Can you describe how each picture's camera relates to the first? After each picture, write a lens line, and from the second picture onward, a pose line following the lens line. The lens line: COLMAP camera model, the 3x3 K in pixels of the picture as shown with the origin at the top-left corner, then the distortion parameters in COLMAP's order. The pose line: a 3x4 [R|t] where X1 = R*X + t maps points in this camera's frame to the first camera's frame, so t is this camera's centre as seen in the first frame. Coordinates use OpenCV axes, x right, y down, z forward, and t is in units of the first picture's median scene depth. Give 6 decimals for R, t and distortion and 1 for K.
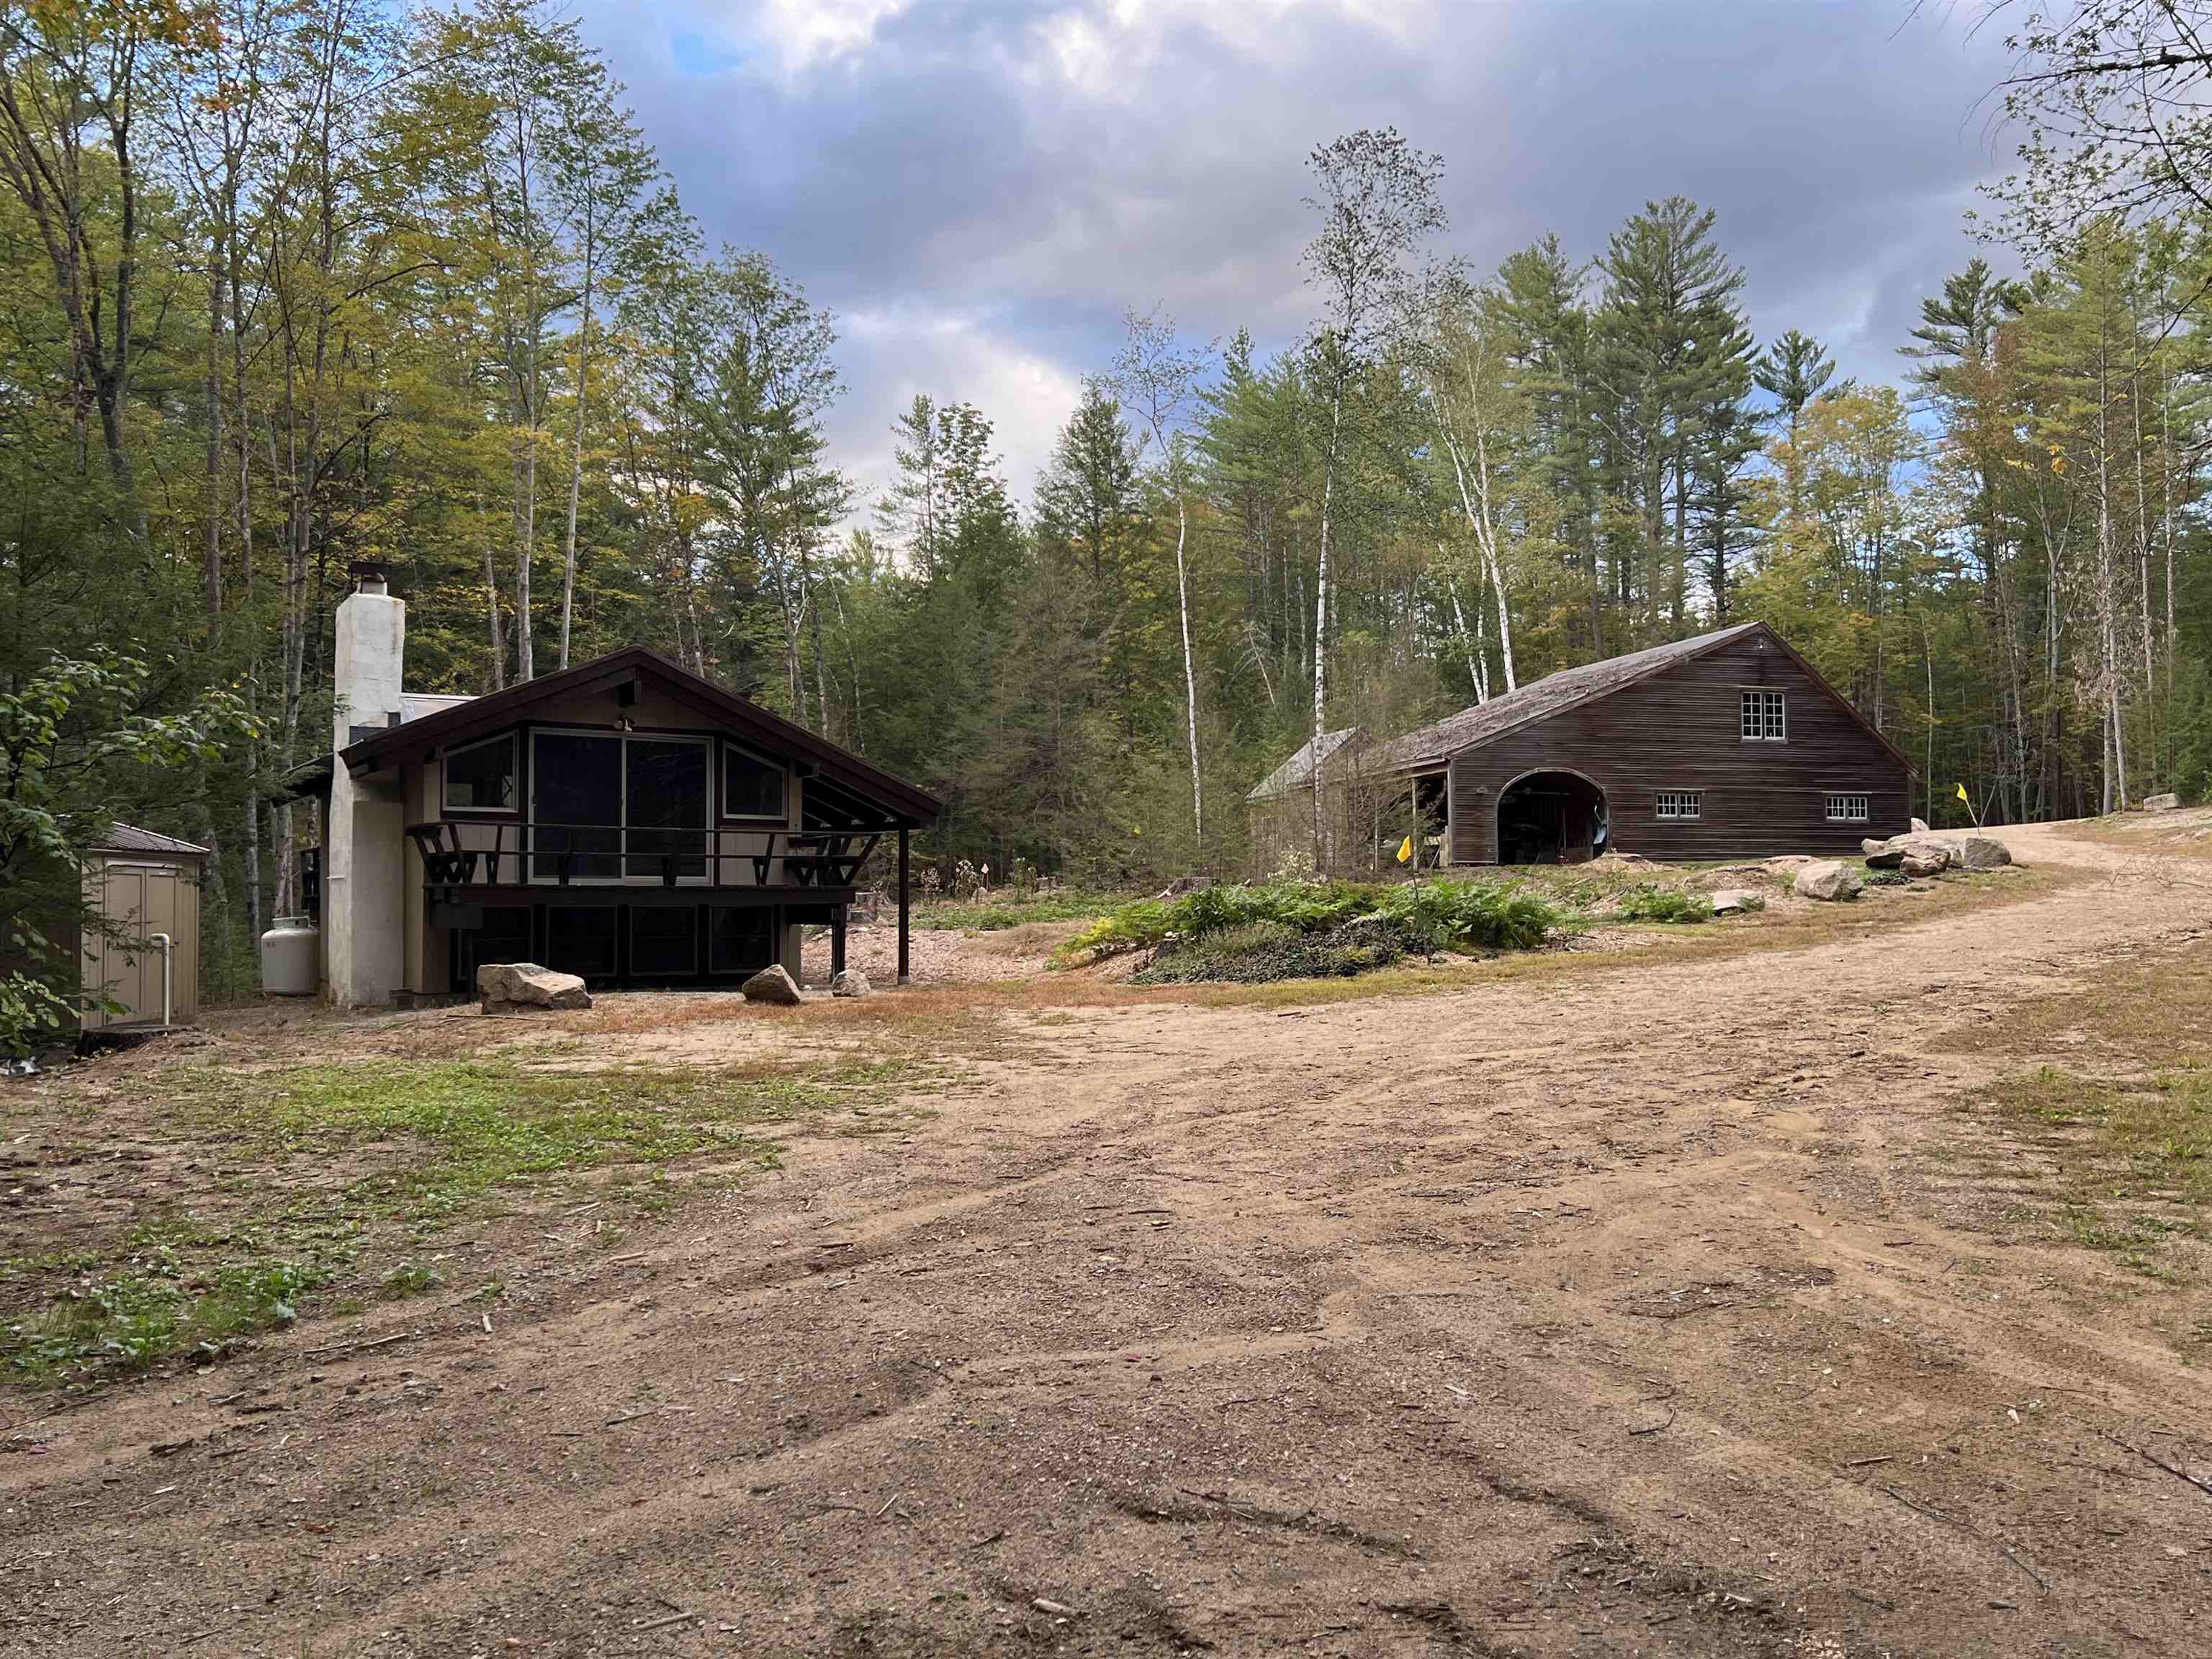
lens RADIAL K [[1855.1, 0, 1106.0], [0, 1855.1, 829.5], [0, 0, 1]] dist [0.004697, 0.001869]
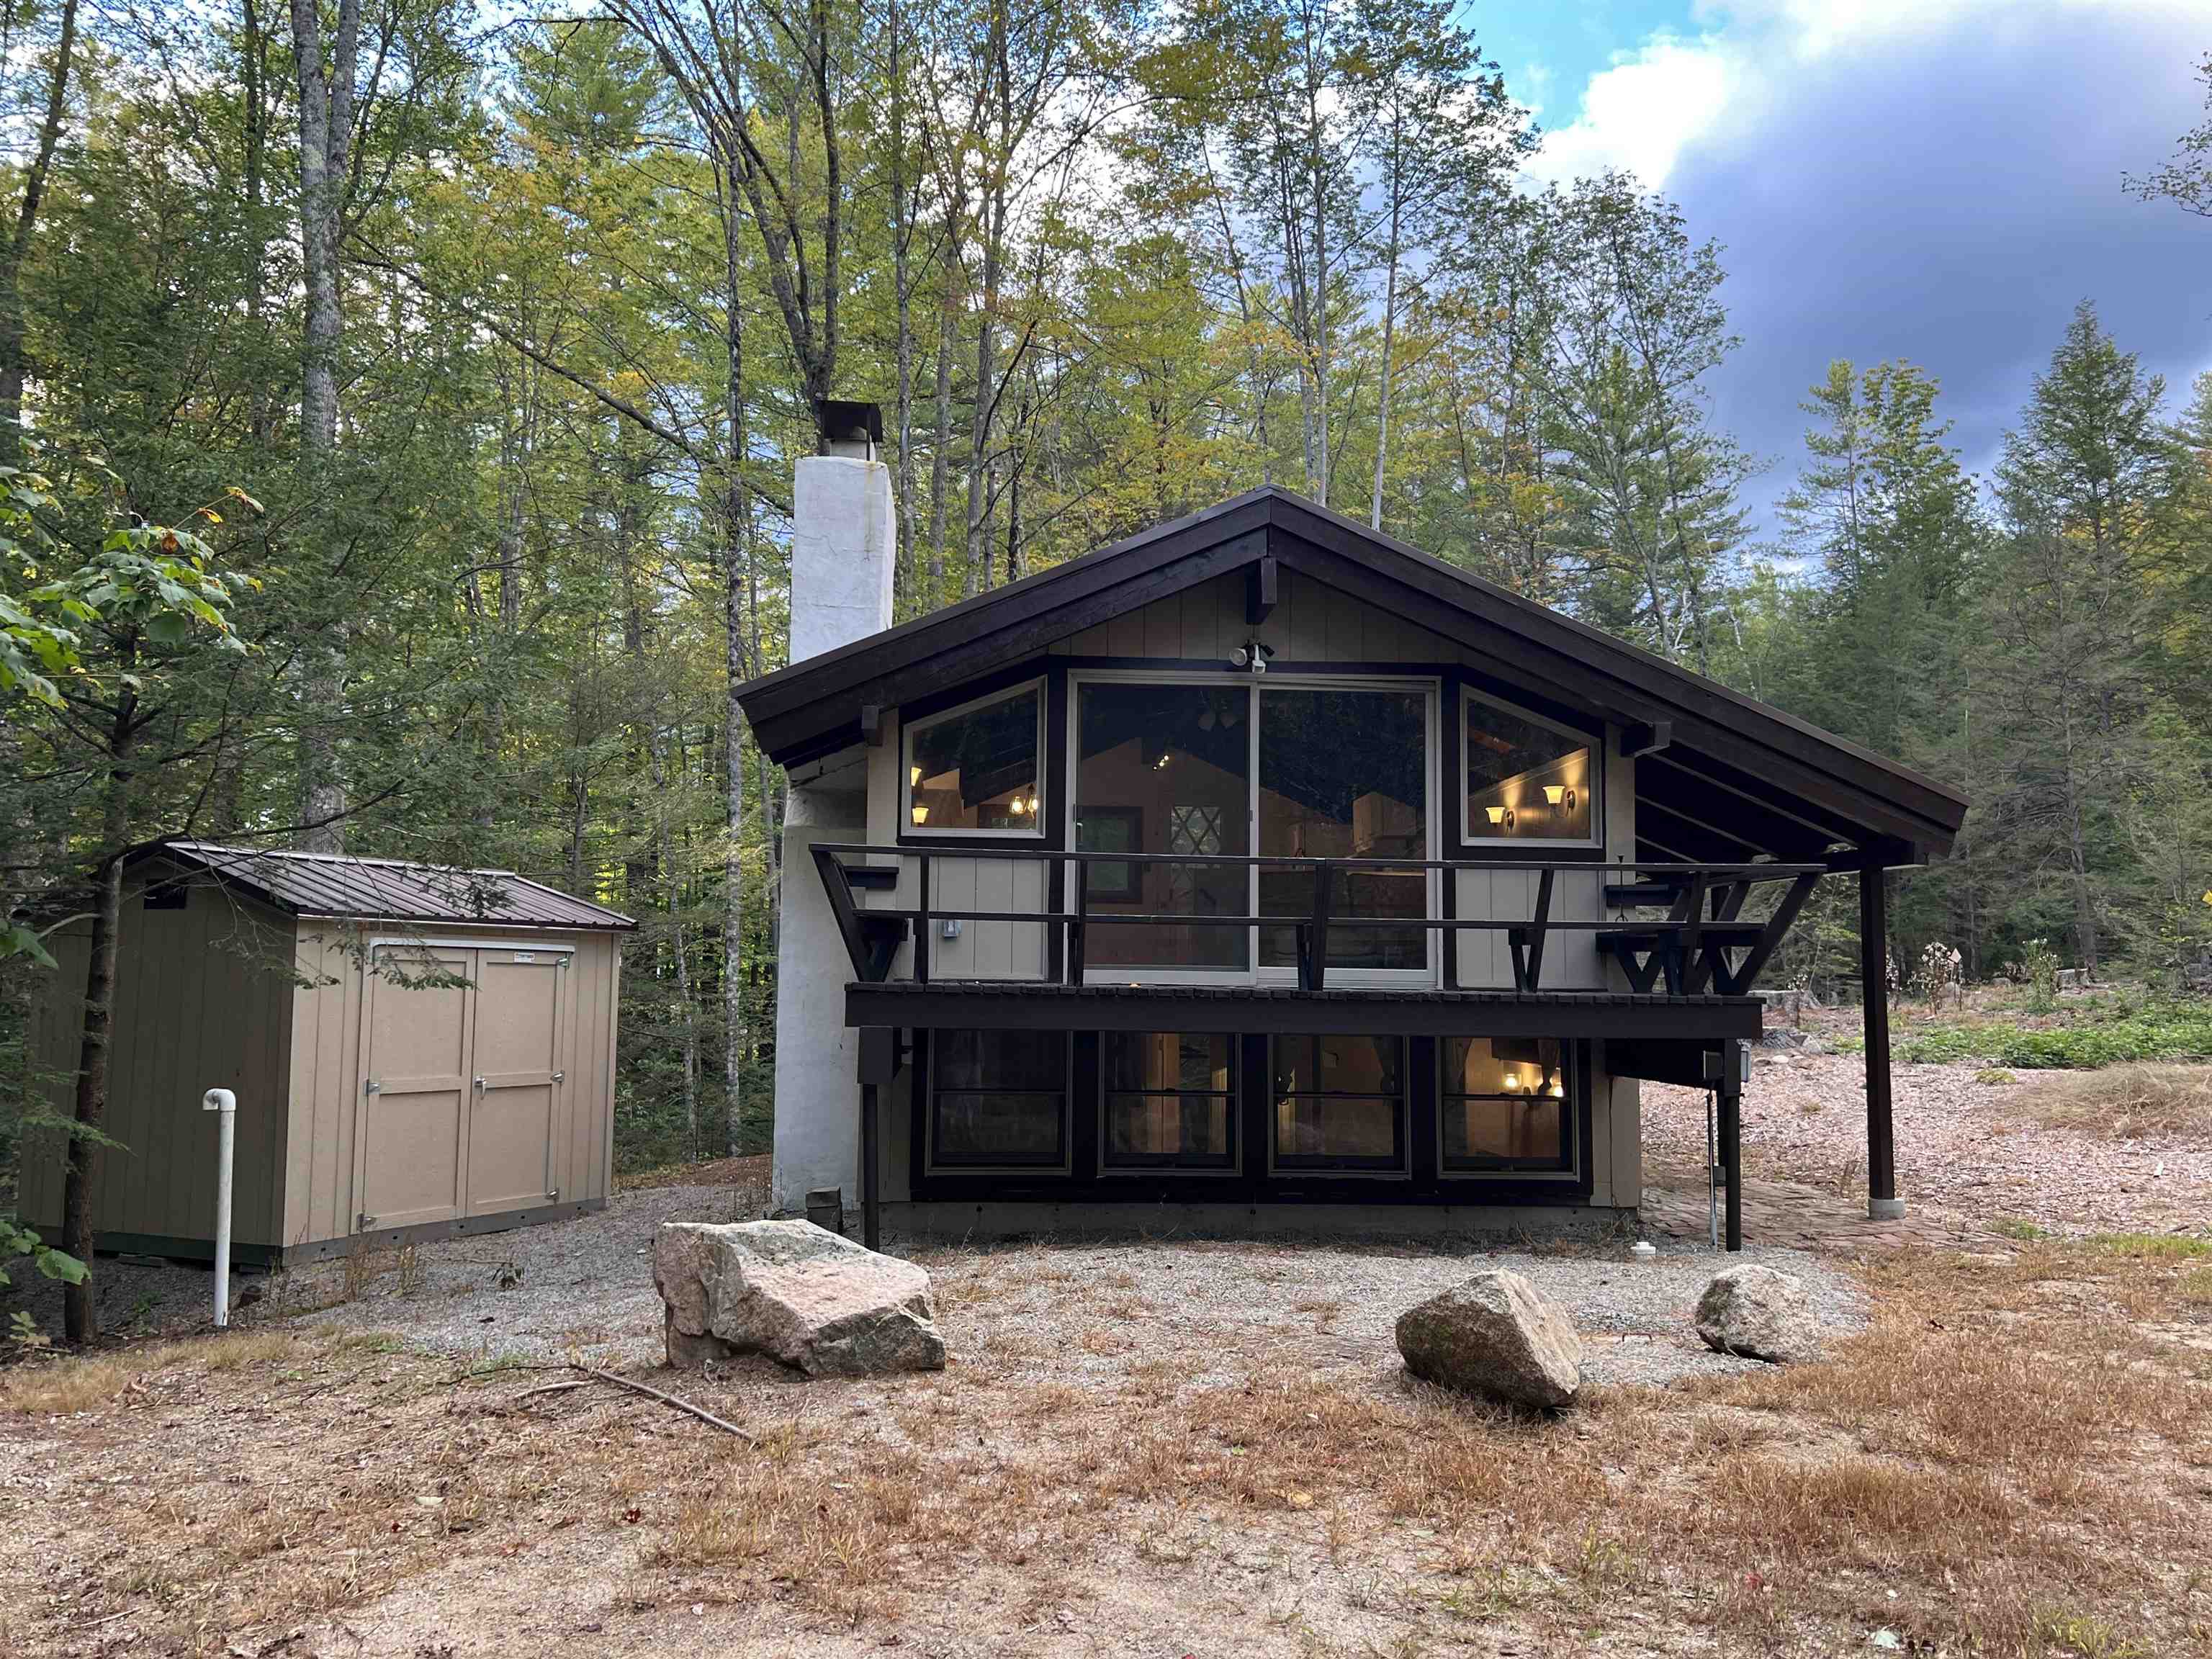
lens RADIAL K [[1862.9, 0, 1106.0], [0, 1862.9, 829.5], [0, 0, 1]] dist [0.034394, -0.010016]
pose [[0.890684, -0.028047, -0.453757, -0.068625], [0.007349, 0.998853, -0.047313, 0.010905], [0.454563, 0.038806, 0.889869, 0.512473]]
